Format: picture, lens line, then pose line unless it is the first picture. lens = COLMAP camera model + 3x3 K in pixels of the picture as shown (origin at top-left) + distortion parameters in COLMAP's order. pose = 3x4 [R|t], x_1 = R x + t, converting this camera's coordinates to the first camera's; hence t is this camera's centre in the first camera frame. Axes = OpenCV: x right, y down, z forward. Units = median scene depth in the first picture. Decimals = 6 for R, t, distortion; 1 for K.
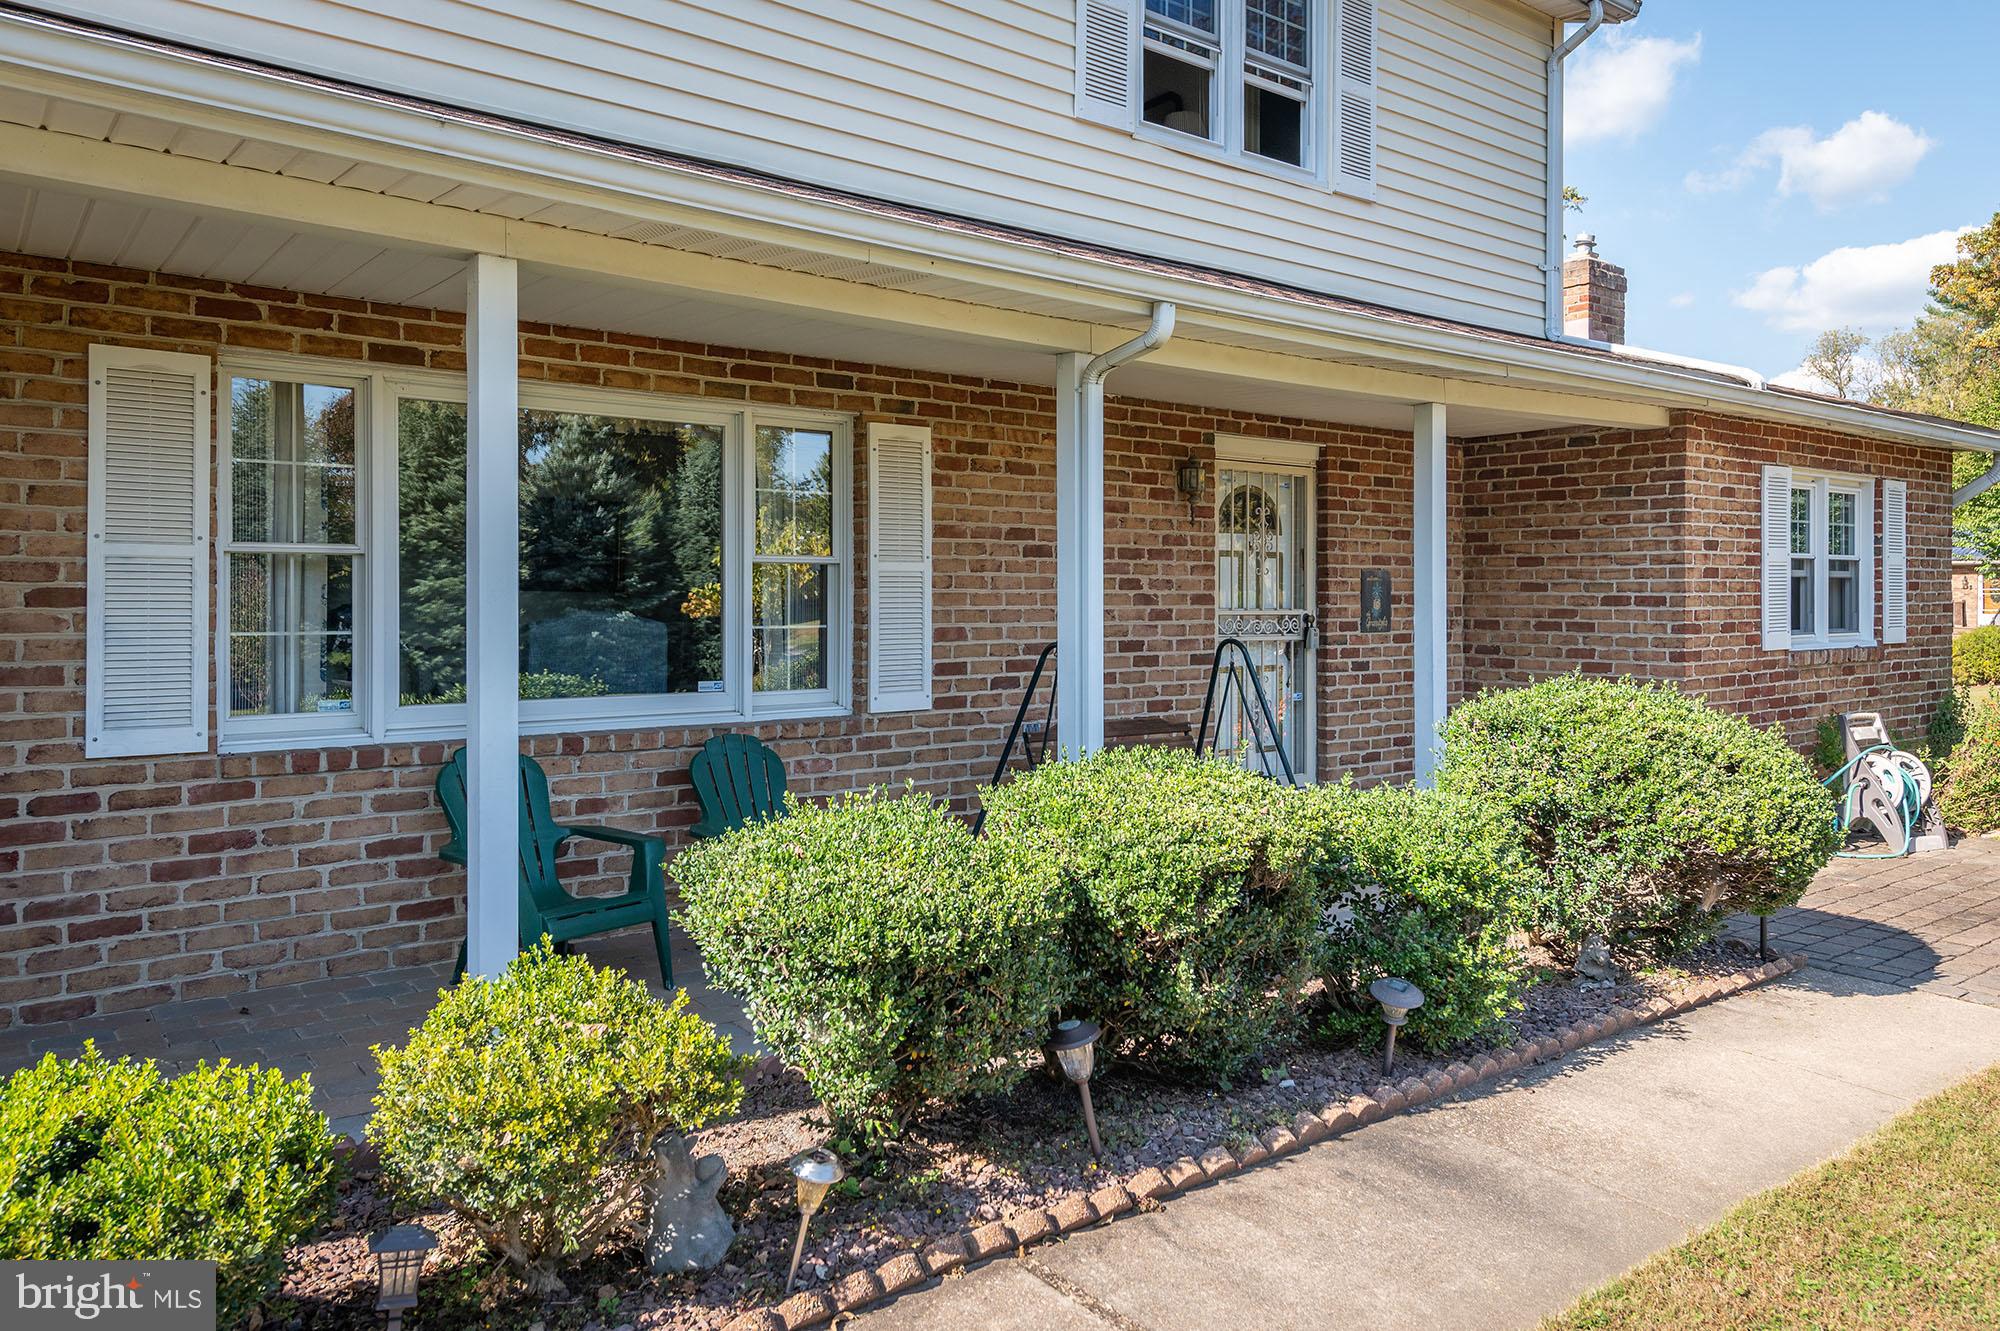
lens RADIAL K [[1371.9, 0, 1016.1], [0, 1371.9, 603.2], [0, 0, 1]] dist [0.025068, -0.006189]
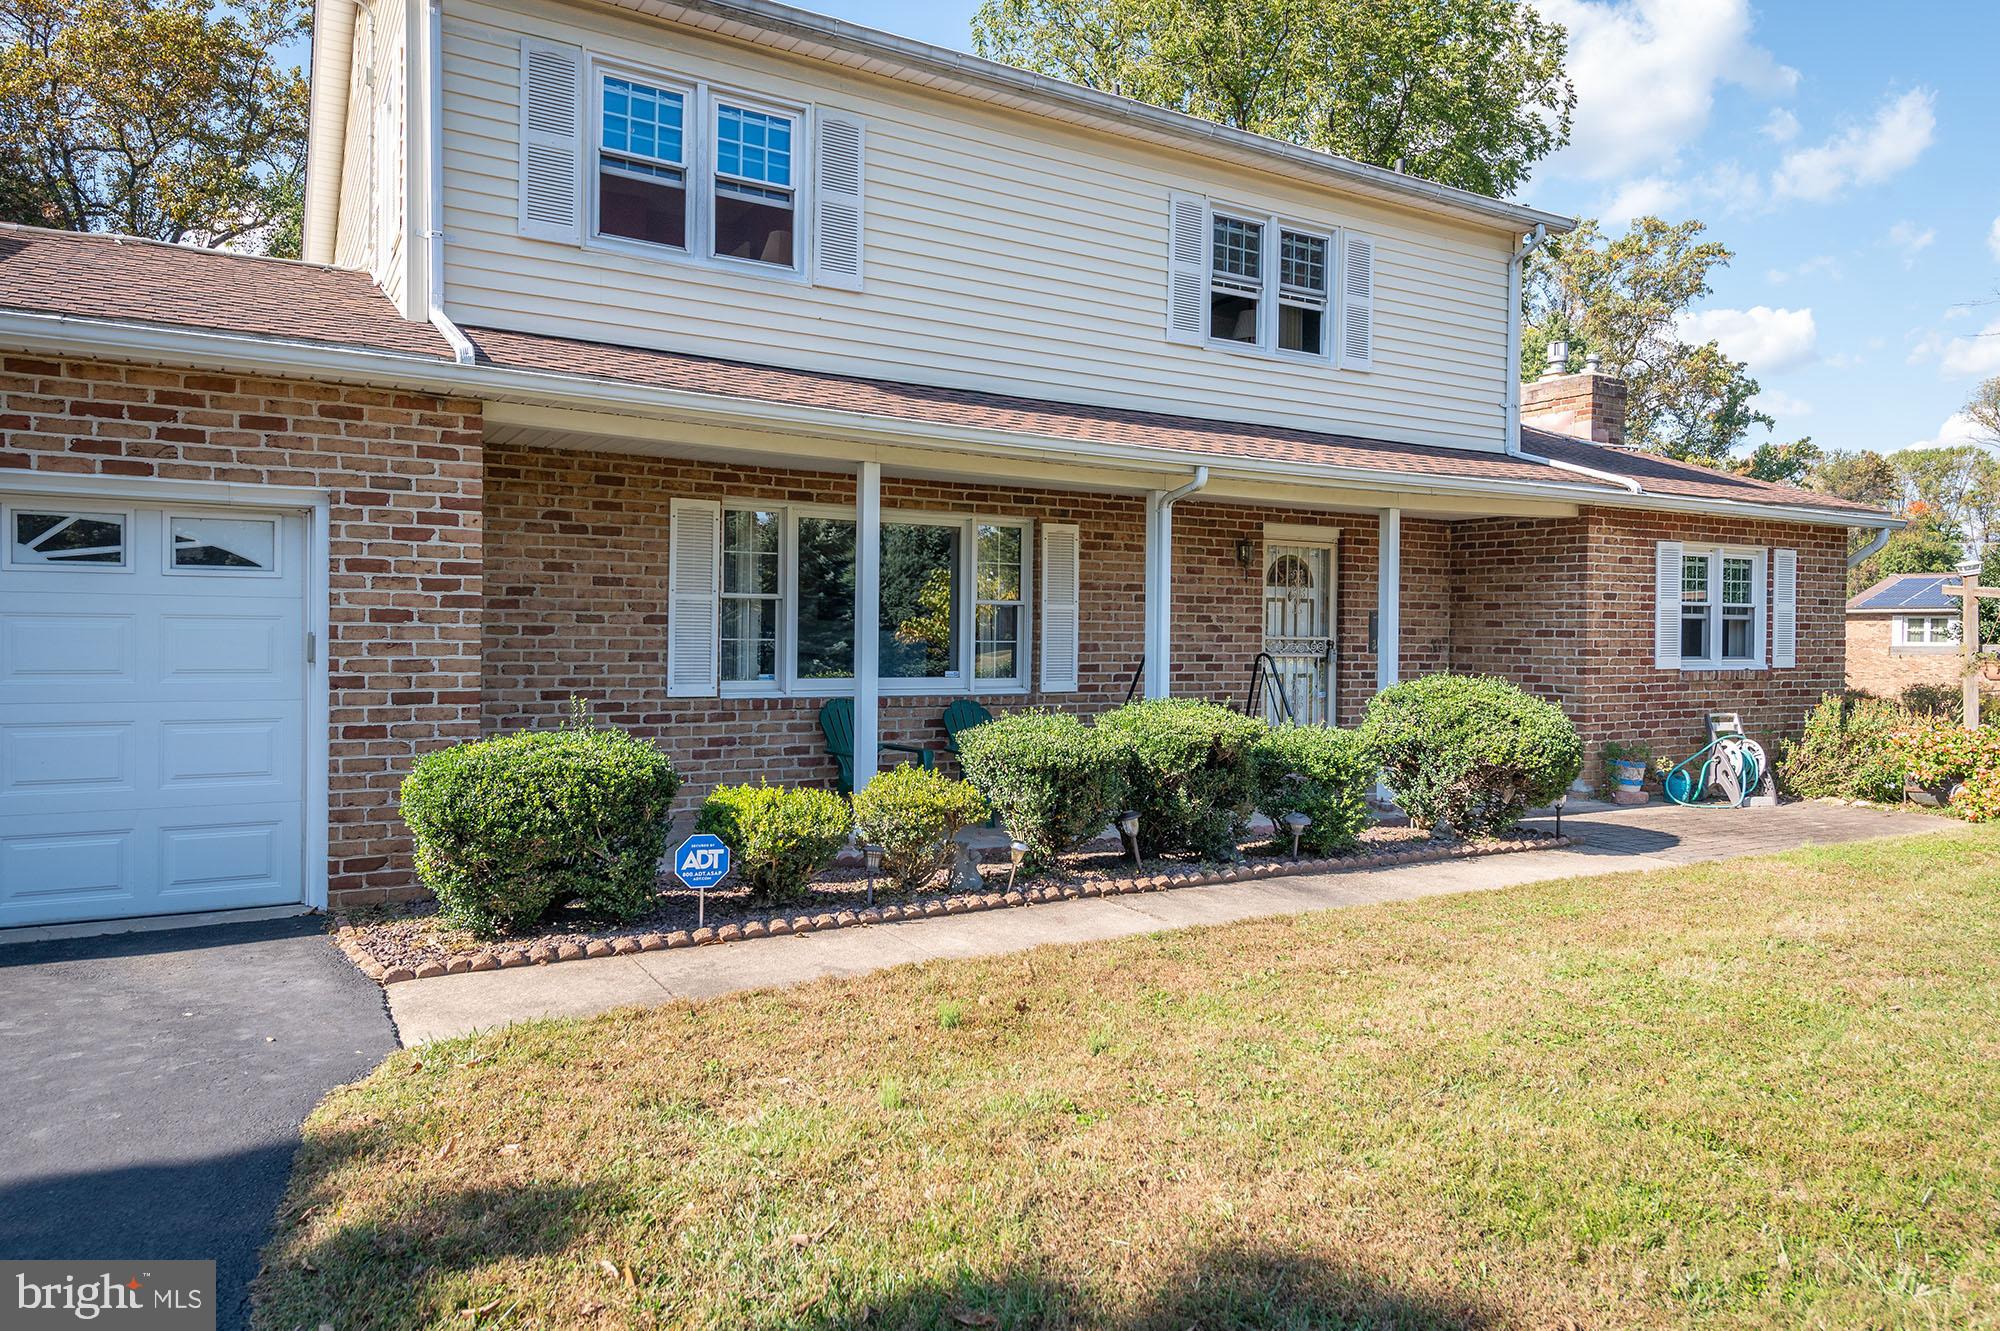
lens RADIAL K [[1295.2, 0, 996.7], [0, 1295.2, 647.0], [0, 0, 1]] dist [0.020369, -0.013110]
pose [[0.990090, 0.012009, -0.139919, 0.063138], [-0.011154, 0.999914, 0.006888, 0.012511], [0.139989, -0.005259, 0.990139, -0.600367]]
